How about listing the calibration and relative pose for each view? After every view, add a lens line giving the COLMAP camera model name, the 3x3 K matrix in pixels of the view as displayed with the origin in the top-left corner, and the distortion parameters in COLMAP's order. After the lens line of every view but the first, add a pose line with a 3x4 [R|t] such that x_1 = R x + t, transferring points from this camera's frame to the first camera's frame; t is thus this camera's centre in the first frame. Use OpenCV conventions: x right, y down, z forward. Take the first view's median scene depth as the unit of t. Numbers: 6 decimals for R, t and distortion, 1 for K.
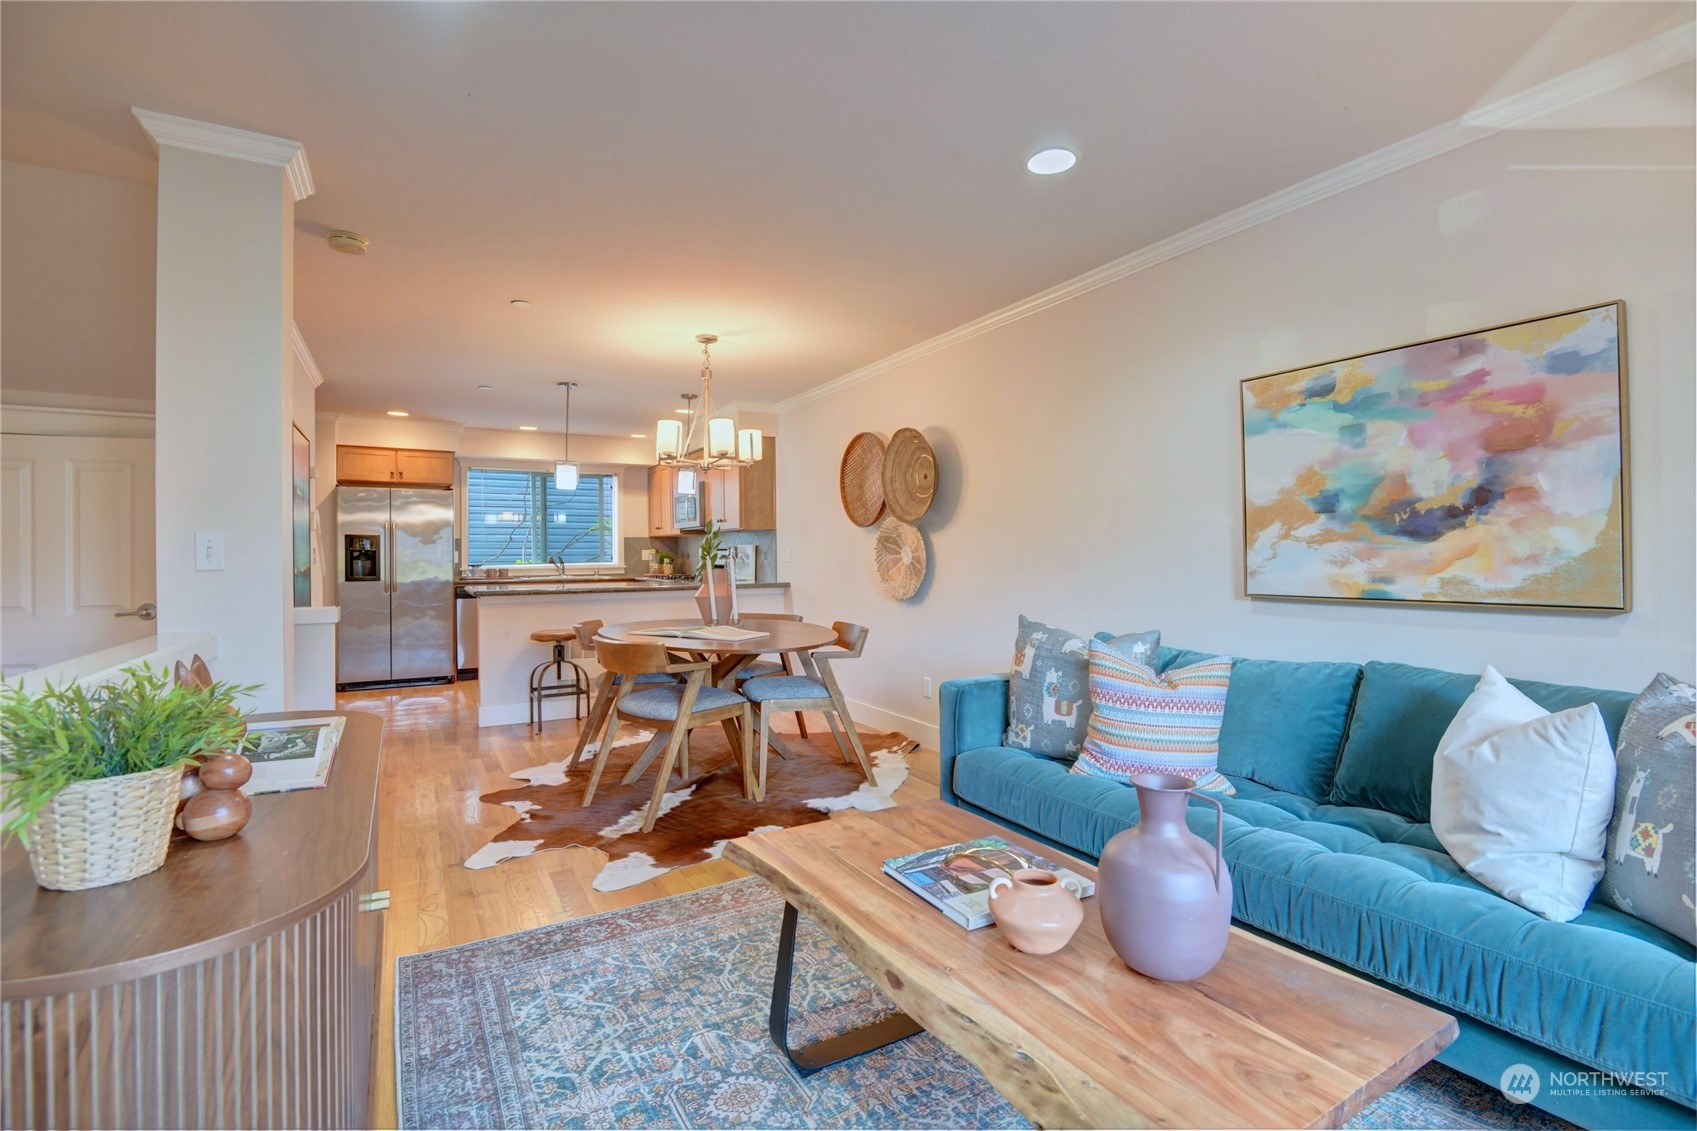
lens RADIAL K [[779.4, 0, 863.8], [0, 779.4, 552.4], [0, 0, 1]] dist [-0.010184, -0.003419]
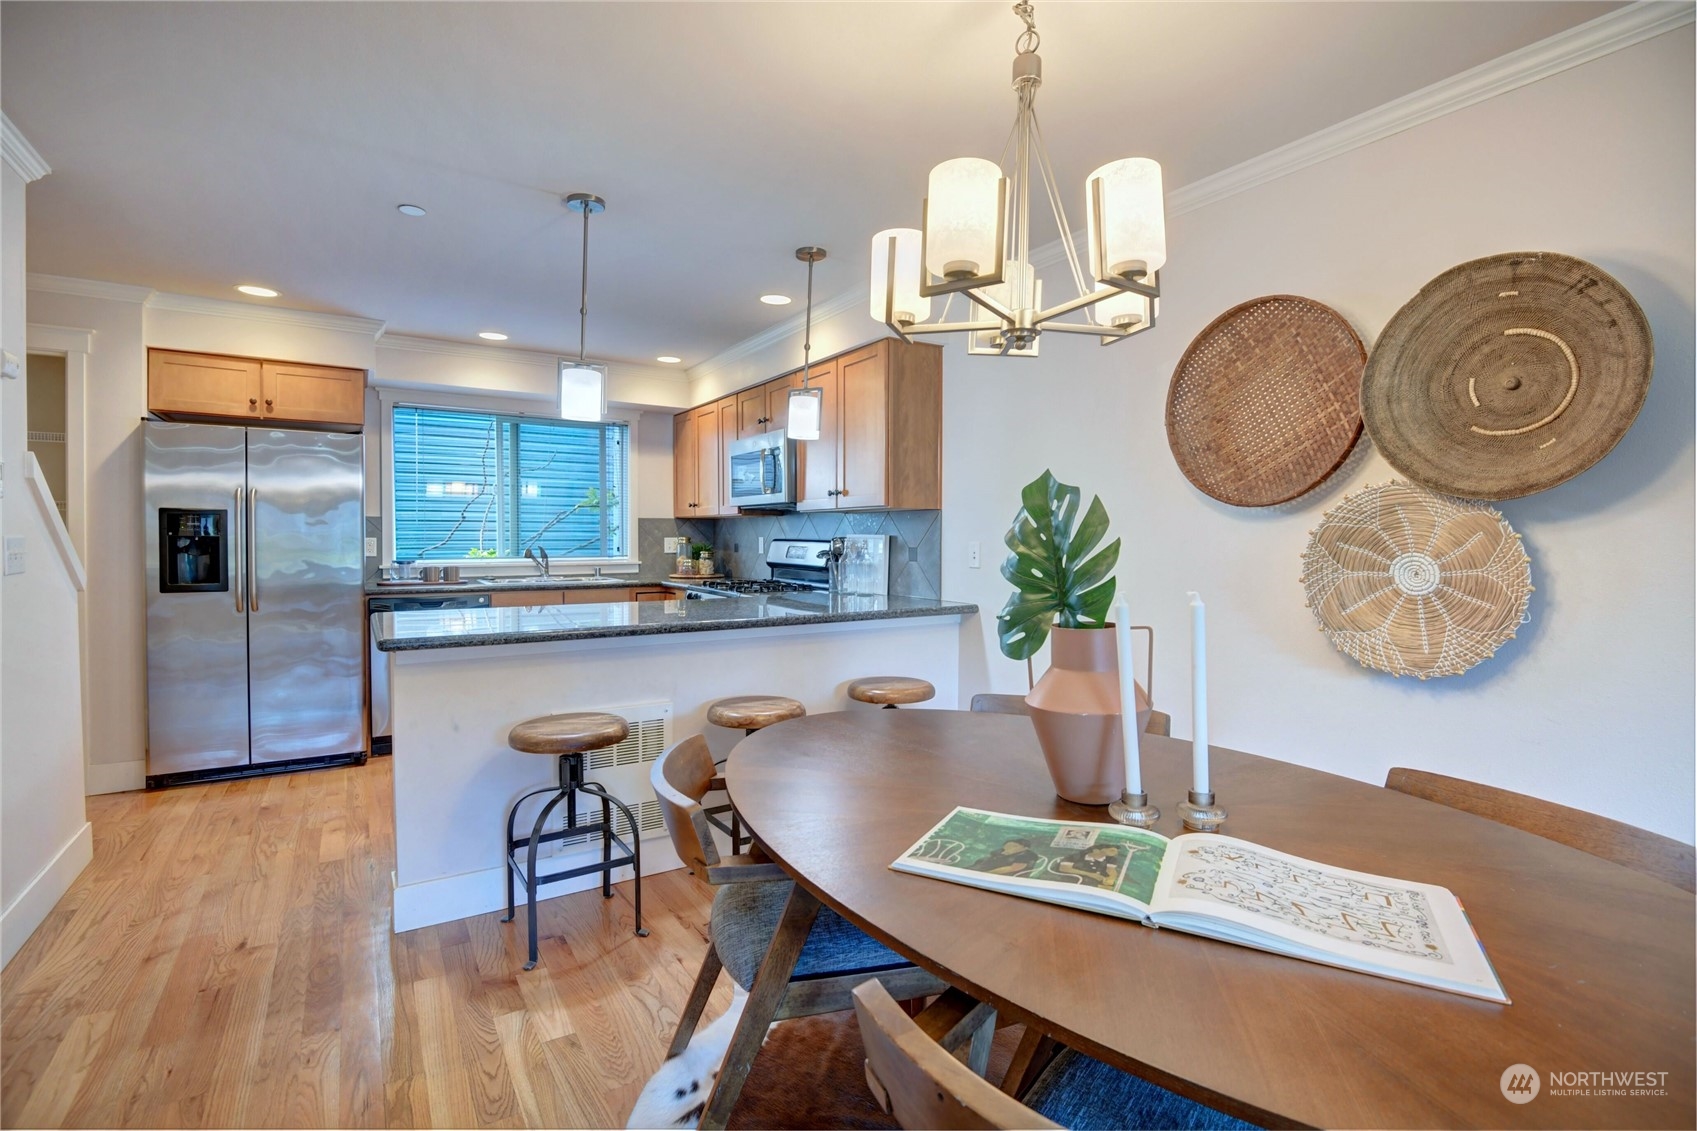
lens RADIAL K [[779.4, 0, 856.1], [0, 779.4, 555.9], [0, 0, 1]] dist [-0.010184, -0.003419]
pose [[0.999016, 0.011726, 0.042774, -0.240246], [-0.012893, 0.999549, 0.027104, -0.012261], [-0.042437, -0.027629, 0.998717, 0.526474]]
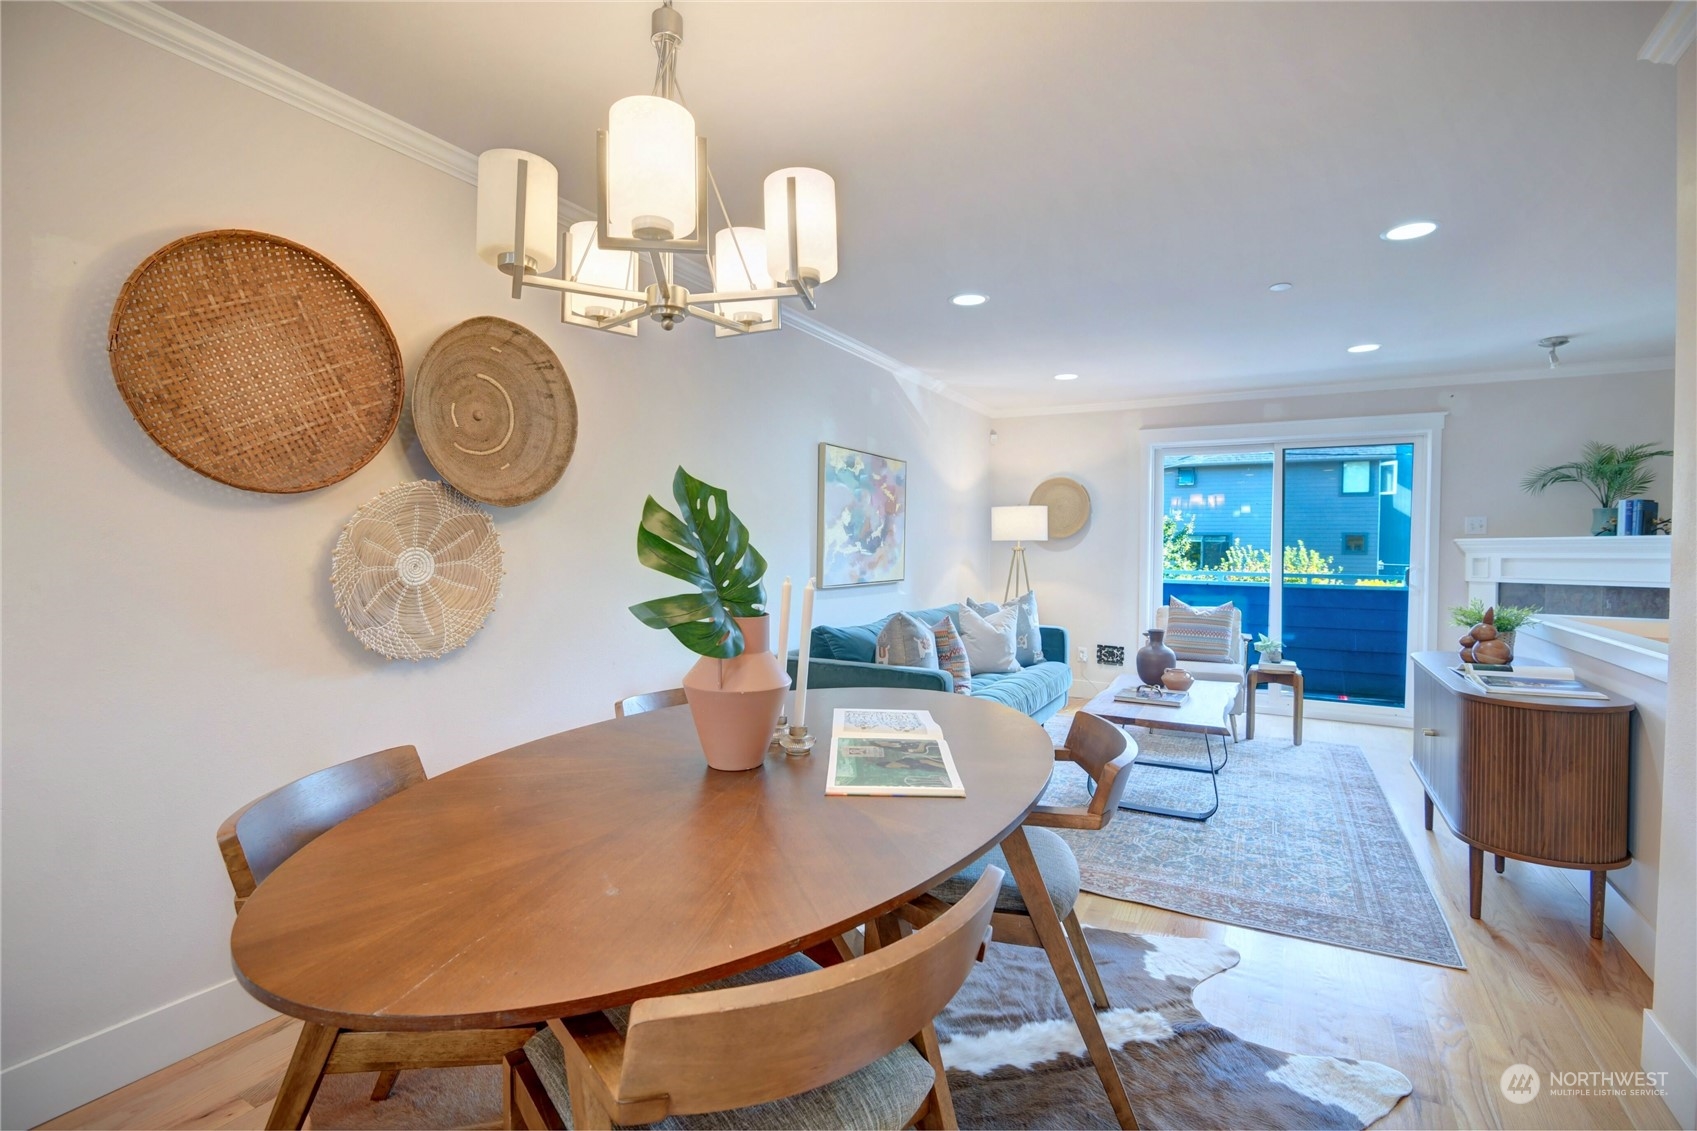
lens RADIAL K [[779.4, 0, 850.3], [0, 779.4, 557.2], [0, 0, 1]] dist [-0.010184, -0.003419]
pose [[-0.507000, -0.010741, 0.861879, -0.431666], [-0.010673, 0.999924, 0.006183, -0.006793], [-0.861880, -0.006064, -0.507076, 0.902885]]
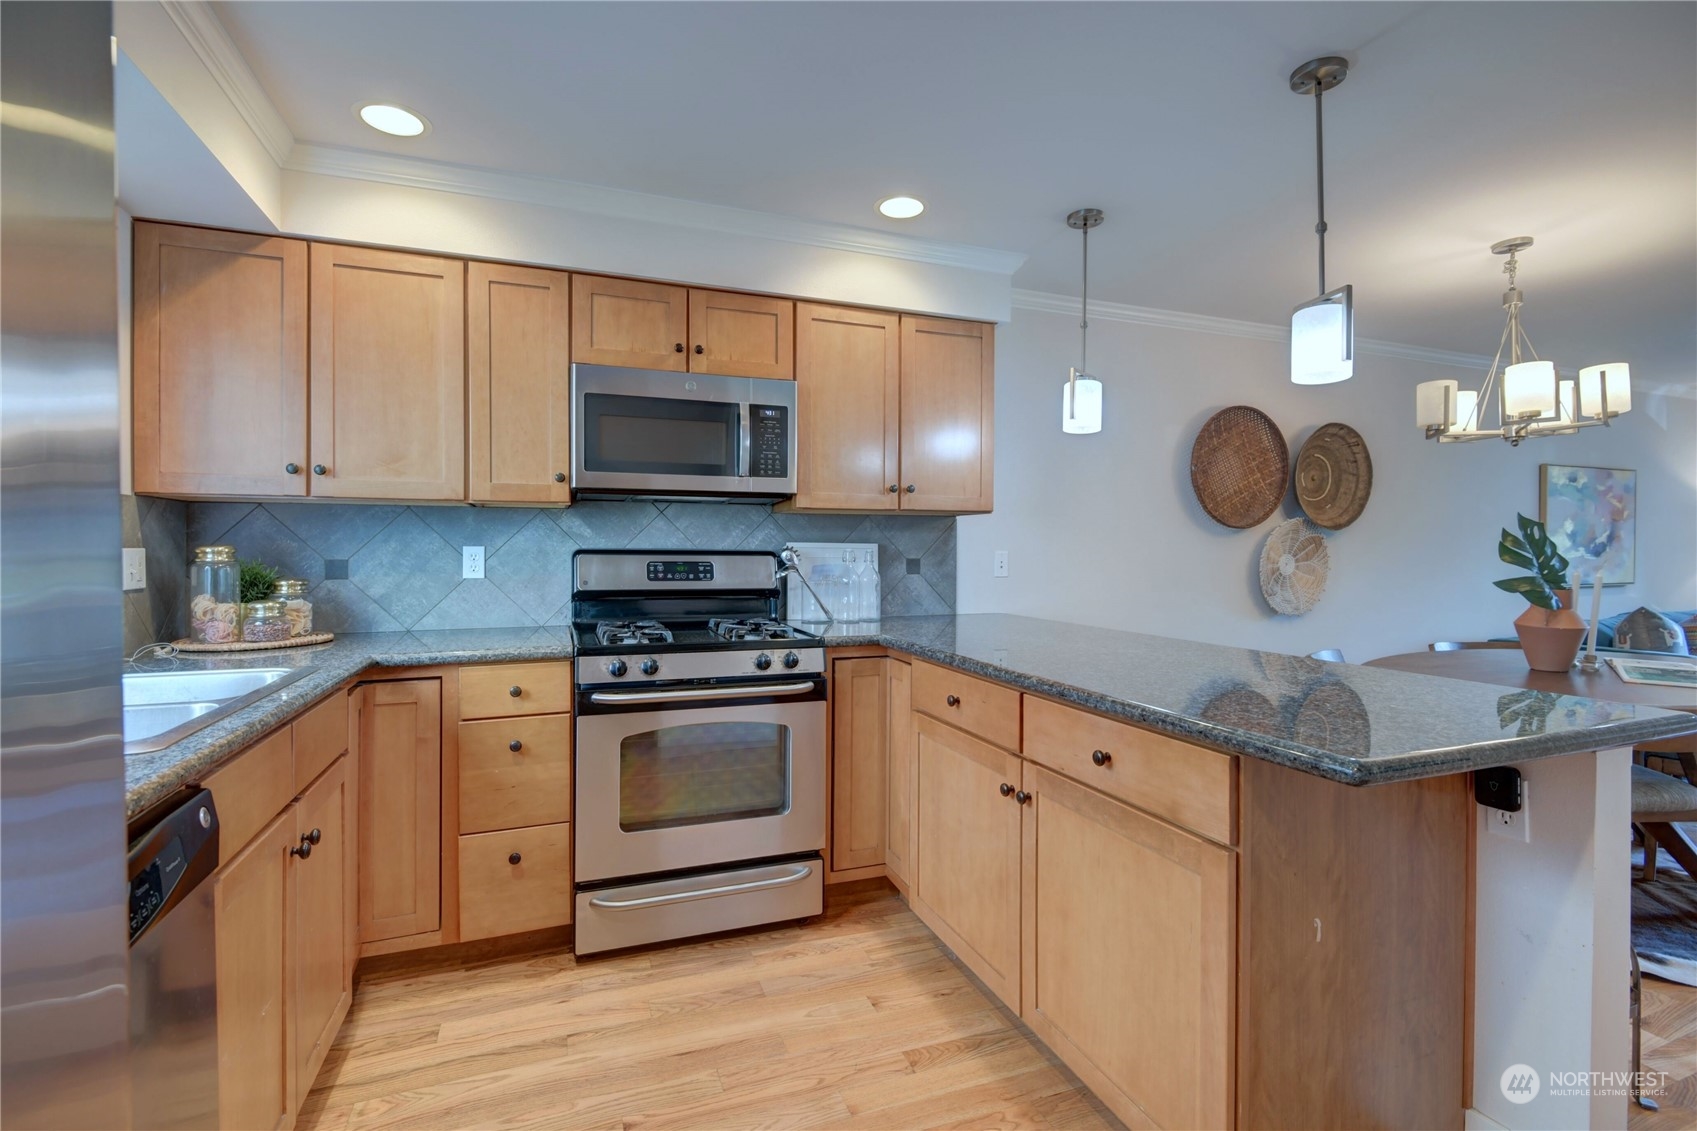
lens RADIAL K [[779.4, 0, 847.1], [0, 779.4, 553.7], [0, 0, 1]] dist [-0.010184, -0.003419]
pose [[0.164585, 0.002179, 0.986361, -0.778349], [-0.006226, 0.999980, -0.001170, -0.003999], [-0.986343, -0.005948, 0.164595, 1.194167]]
